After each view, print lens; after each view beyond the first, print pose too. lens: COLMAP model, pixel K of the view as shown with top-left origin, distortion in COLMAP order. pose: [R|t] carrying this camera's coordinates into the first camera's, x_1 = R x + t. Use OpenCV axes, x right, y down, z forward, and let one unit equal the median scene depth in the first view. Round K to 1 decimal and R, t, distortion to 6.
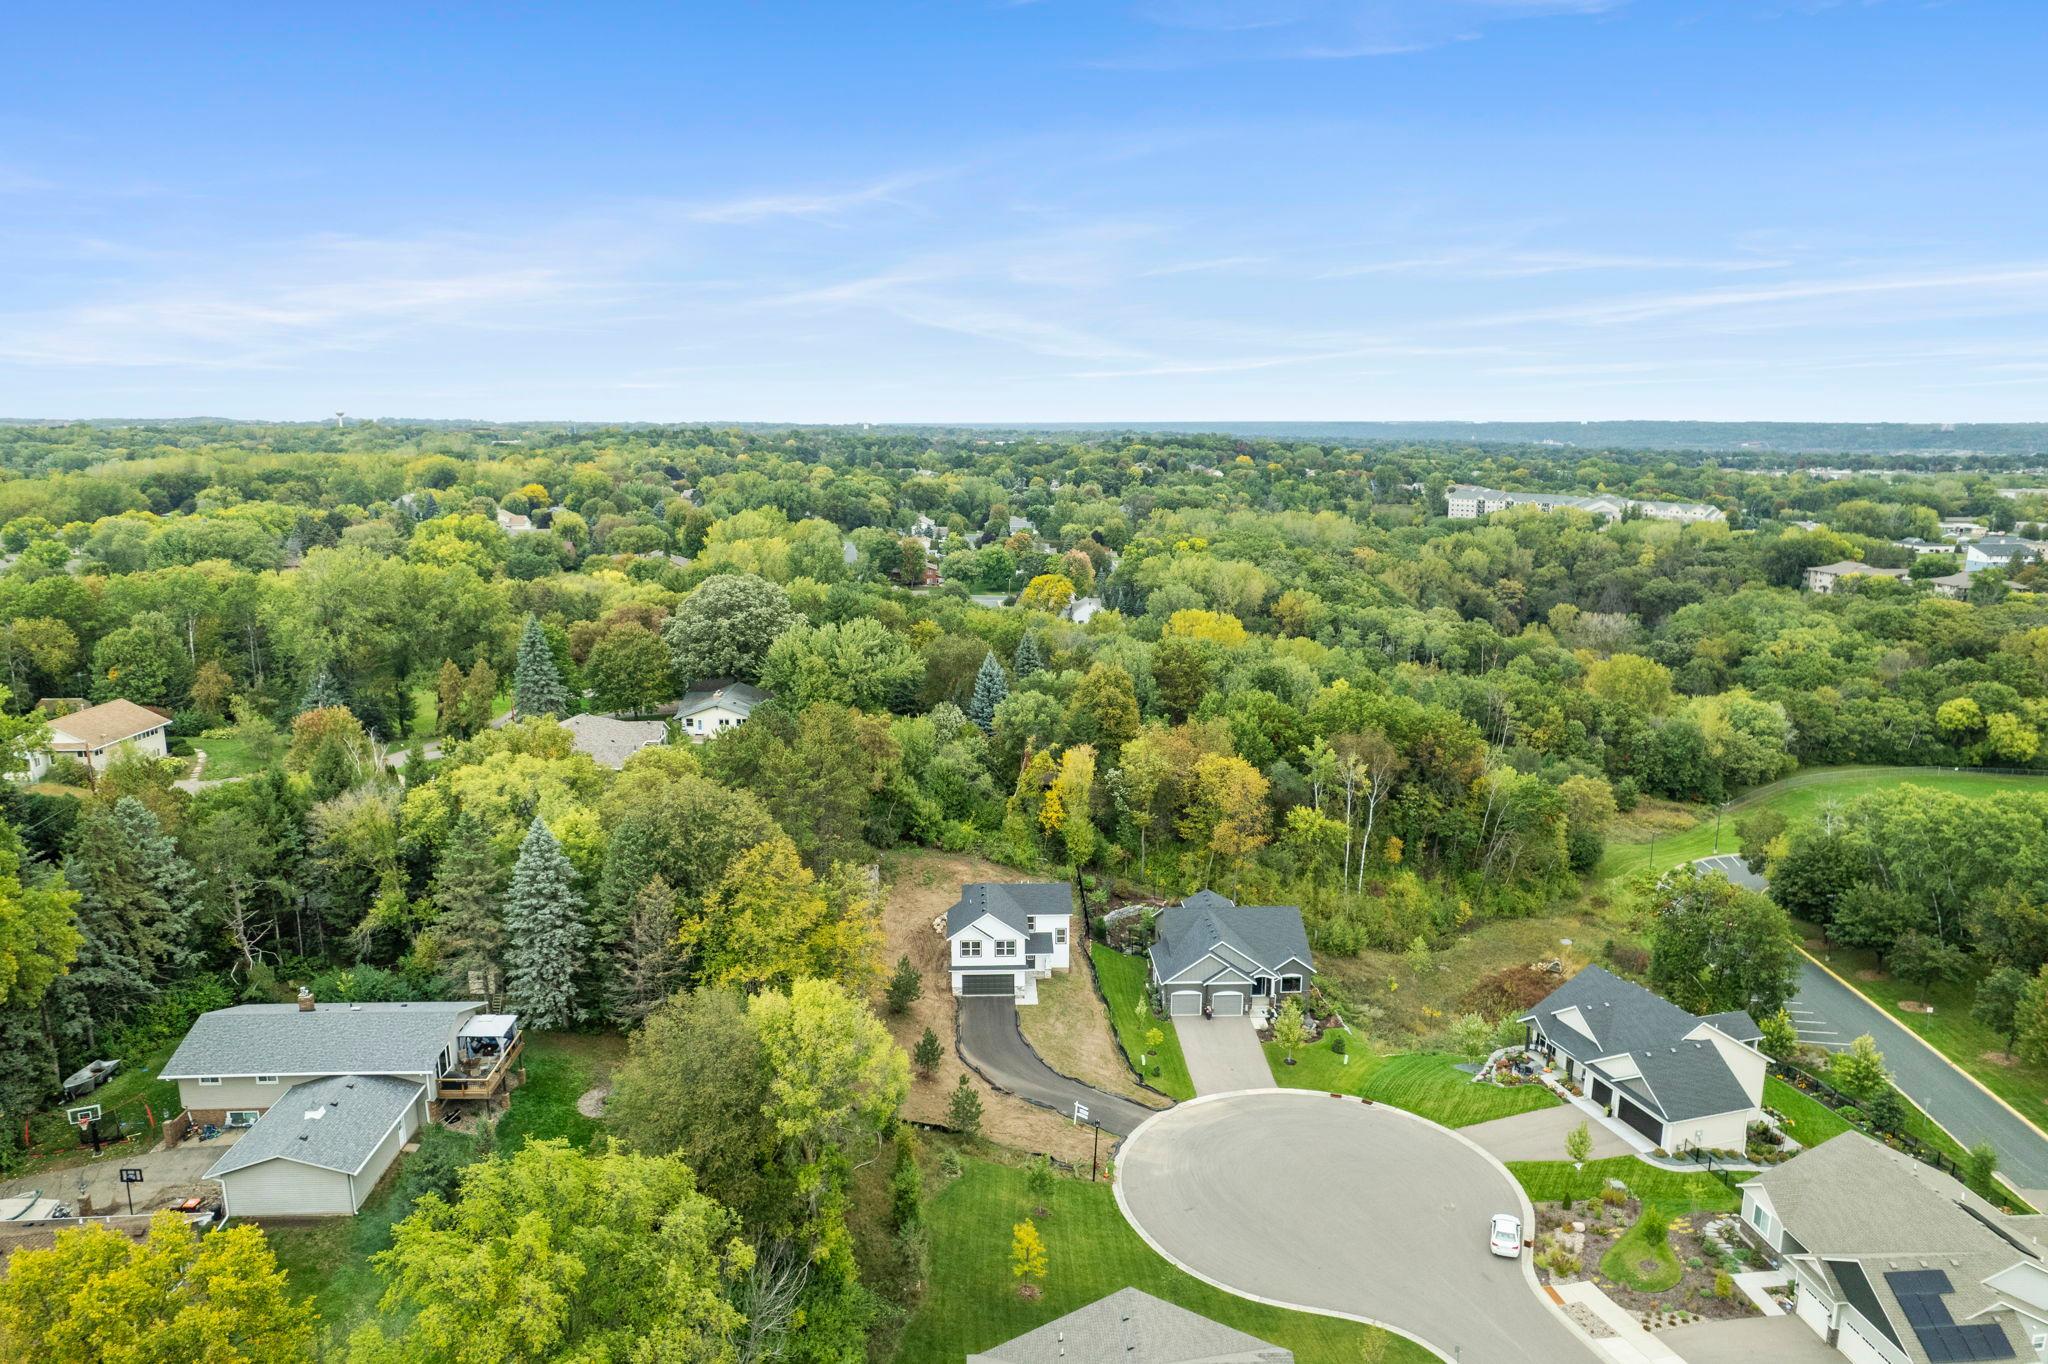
lens RADIAL K [[1303.0, 0, 1024.0], [0, 1303.0, 682.0], [0, 0, 1]] dist [-0.051390, 0.015168]
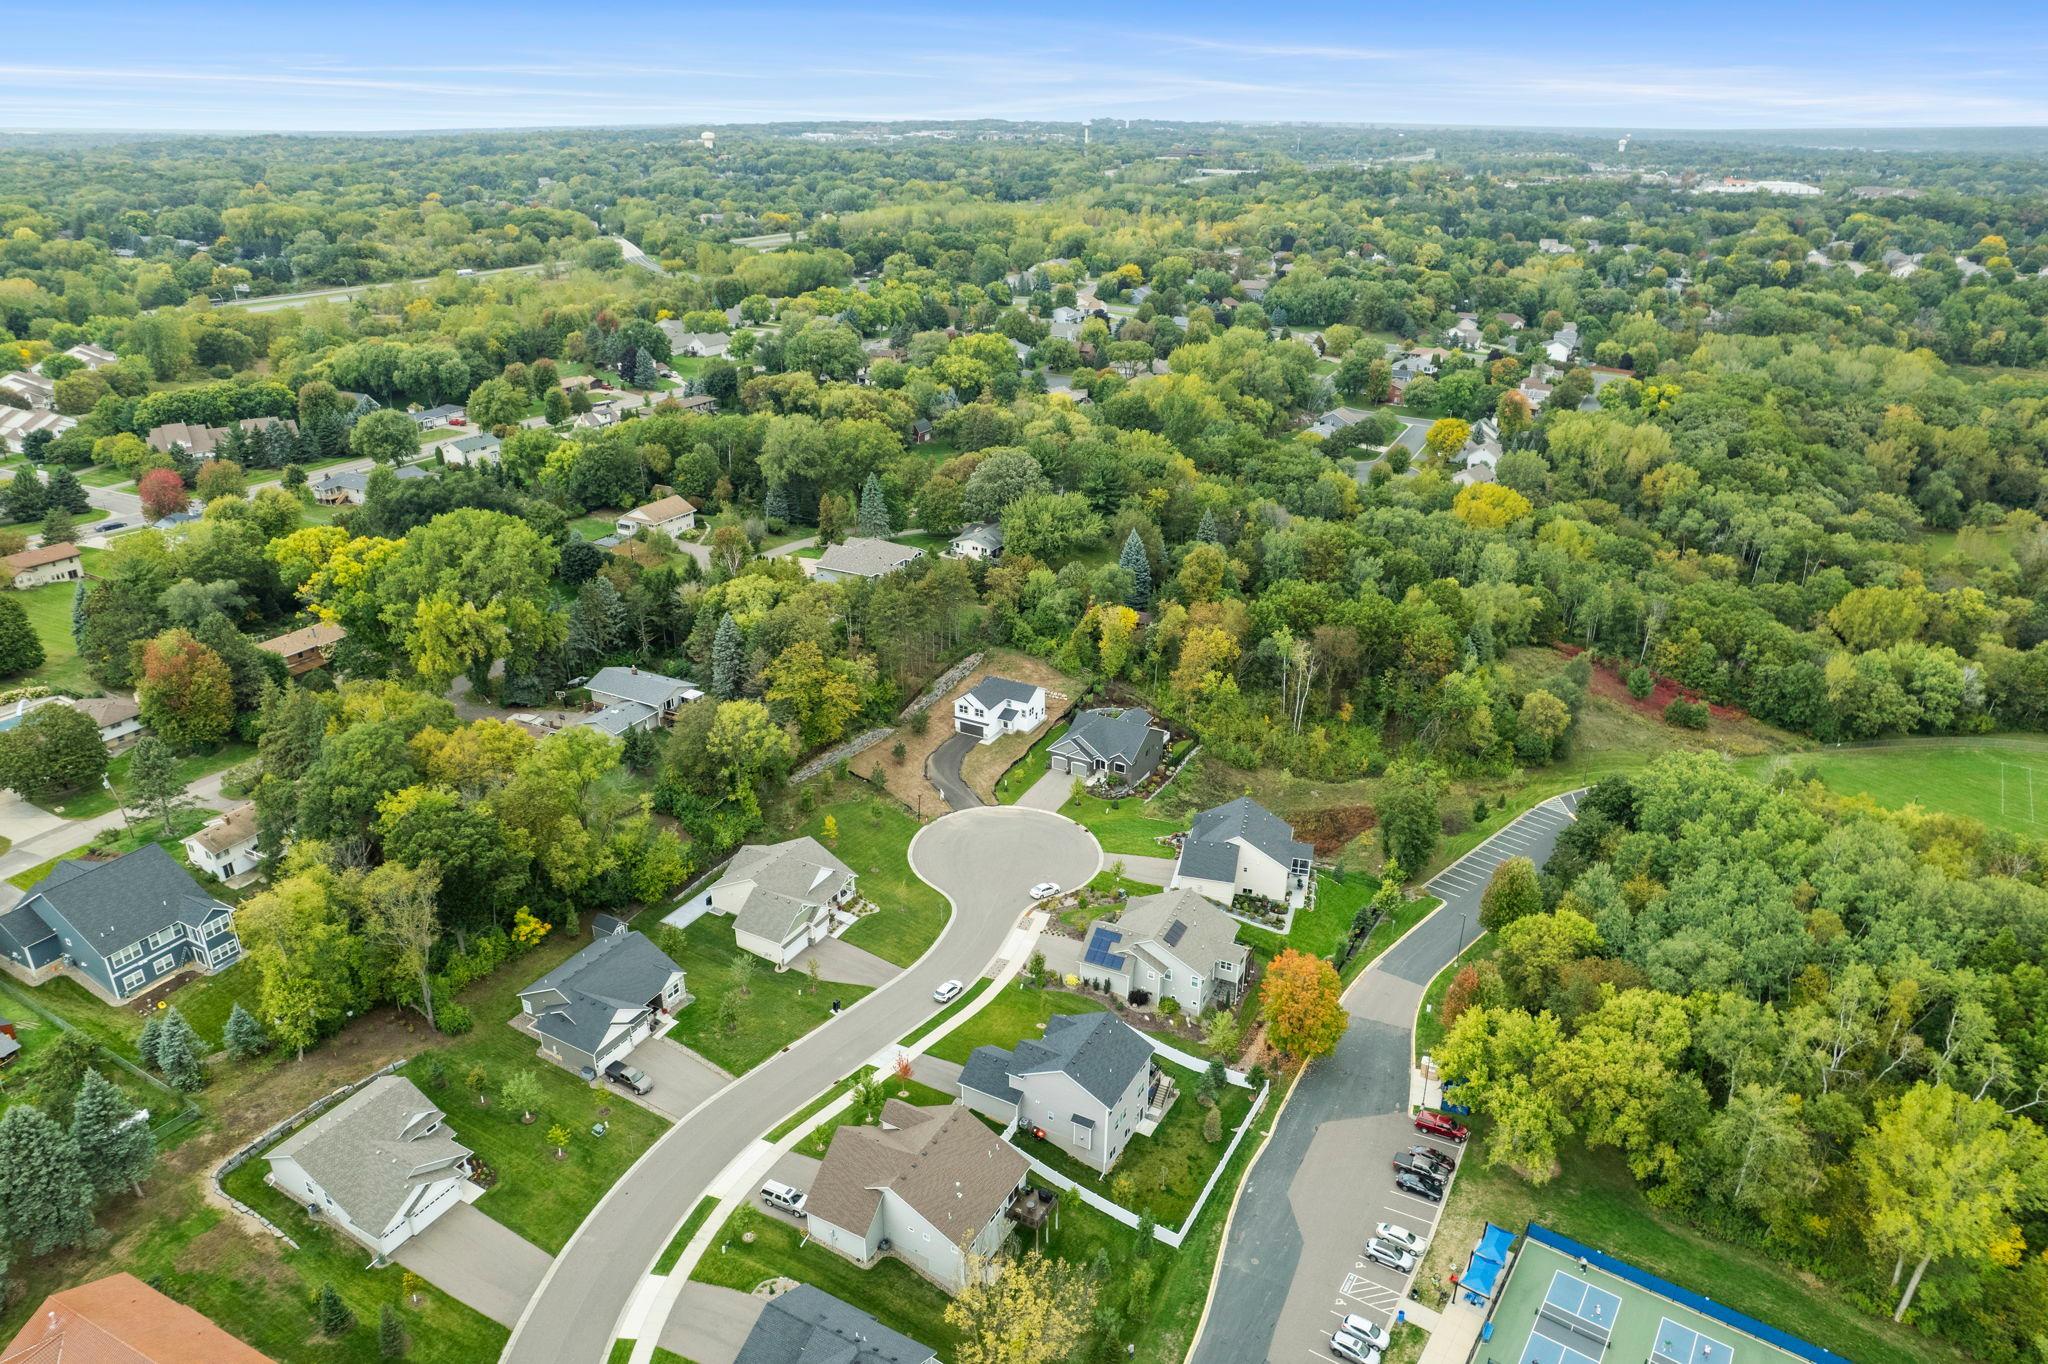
lens RADIAL K [[1303.0, 0, 1024.0], [0, 1303.0, 682.0], [0, 0, 1]] dist [-0.051390, 0.015168]
pose [[0.856575, 0.206620, -0.472850, 0.927383], [-0.103019, 0.966363, 0.235649, -0.292059], [0.505635, -0.153139, 0.849048, -0.570484]]
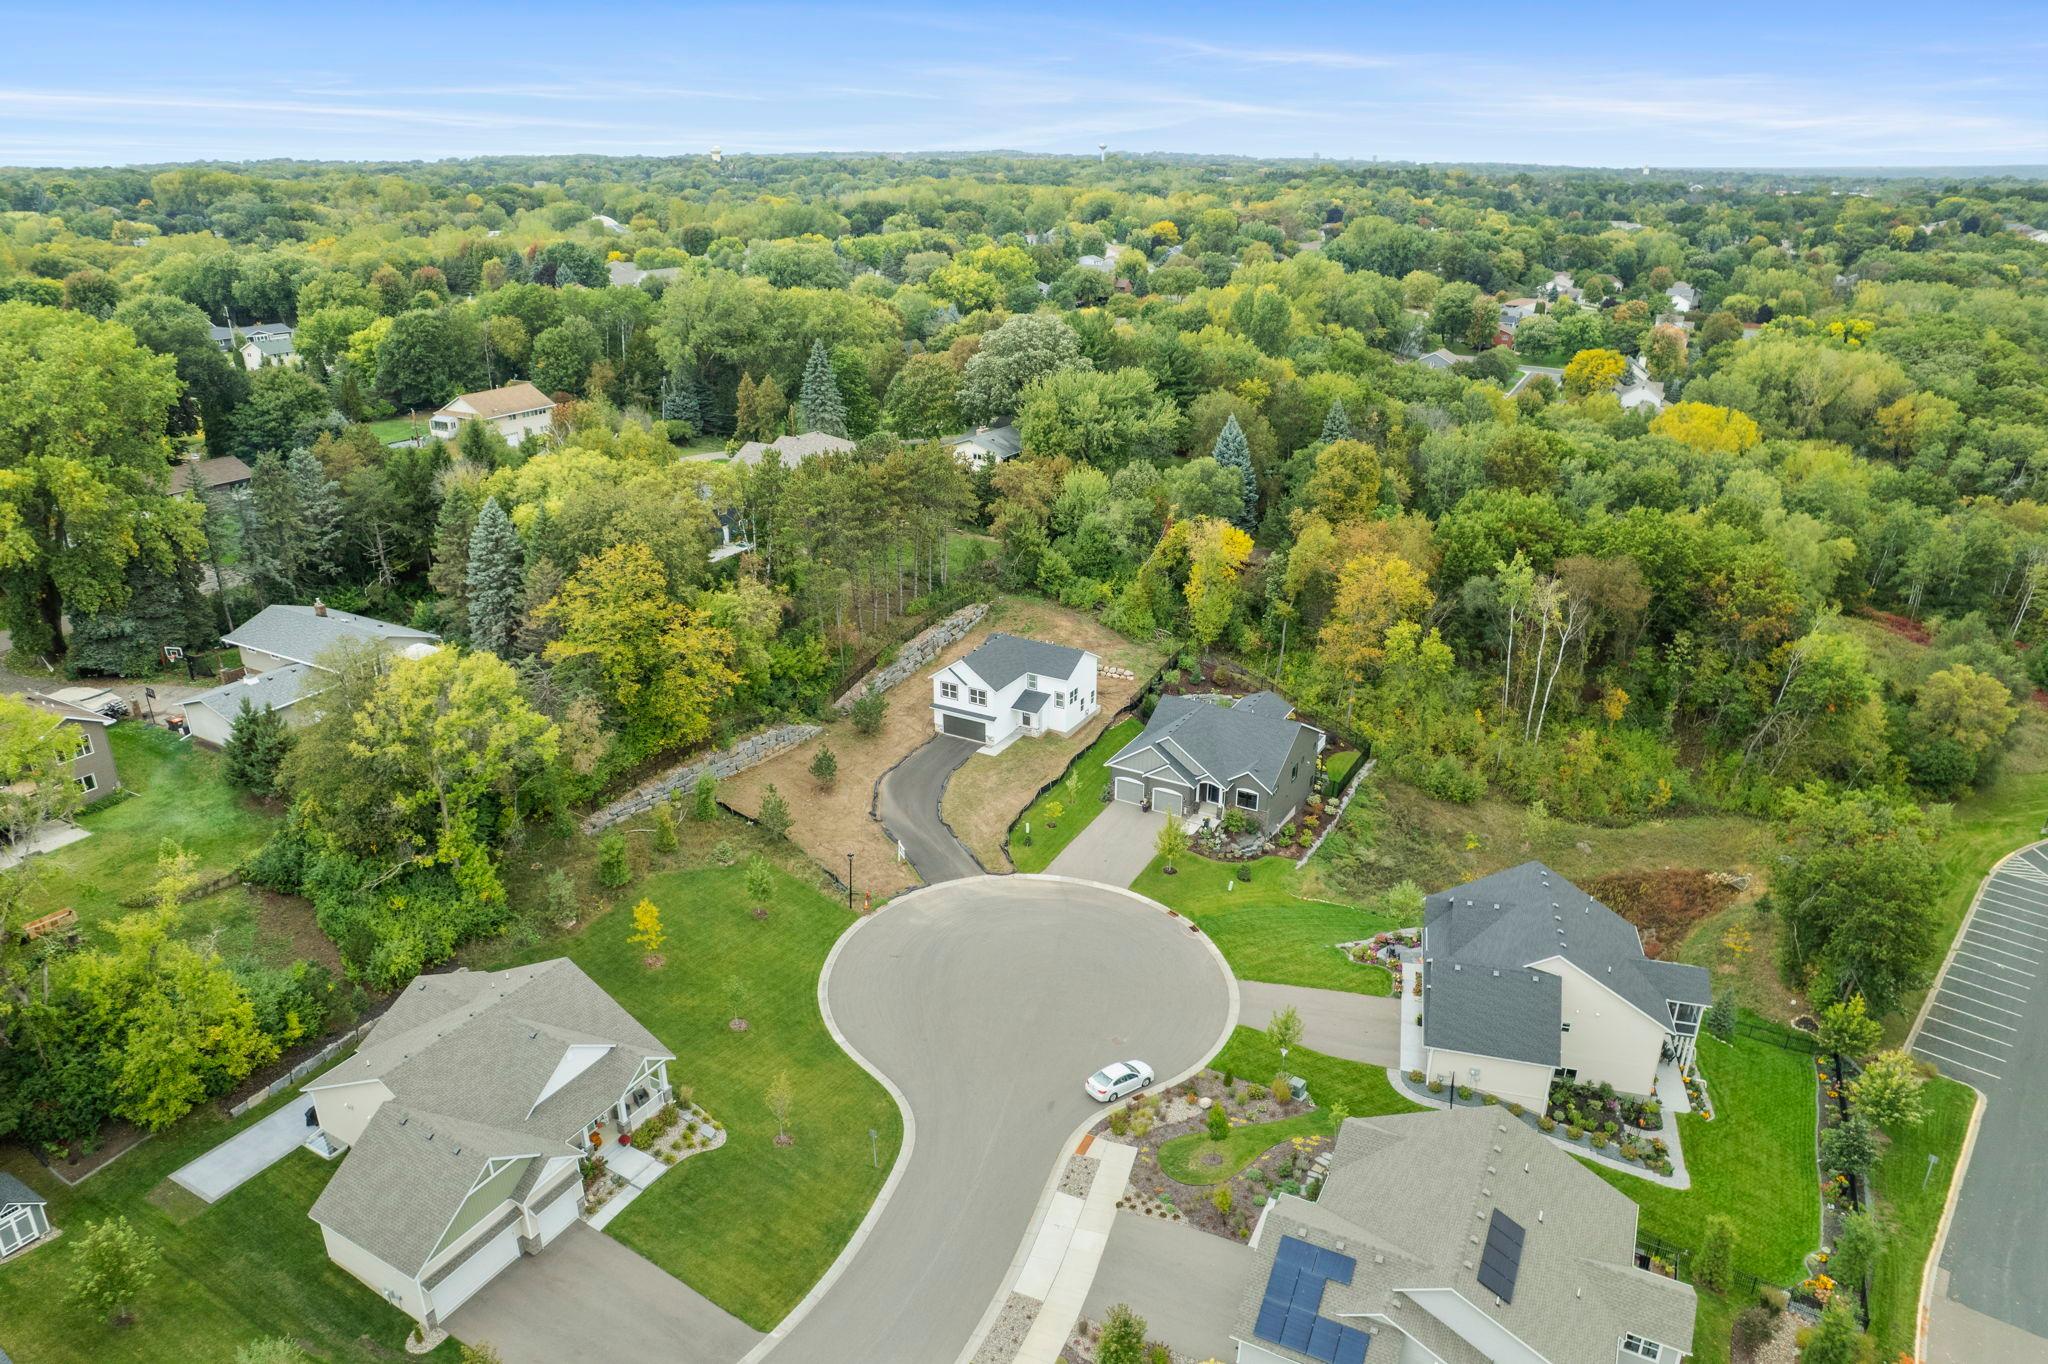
lens RADIAL K [[1303.0, 0, 1024.0], [0, 1303.0, 682.0], [0, 0, 1]] dist [-0.051390, 0.015168]
pose [[0.851089, 0.197848, -0.486317, 0.512581], [-0.104305, 0.971533, 0.212706, -0.029056], [0.514557, -0.130307, 0.847497, 0.148761]]
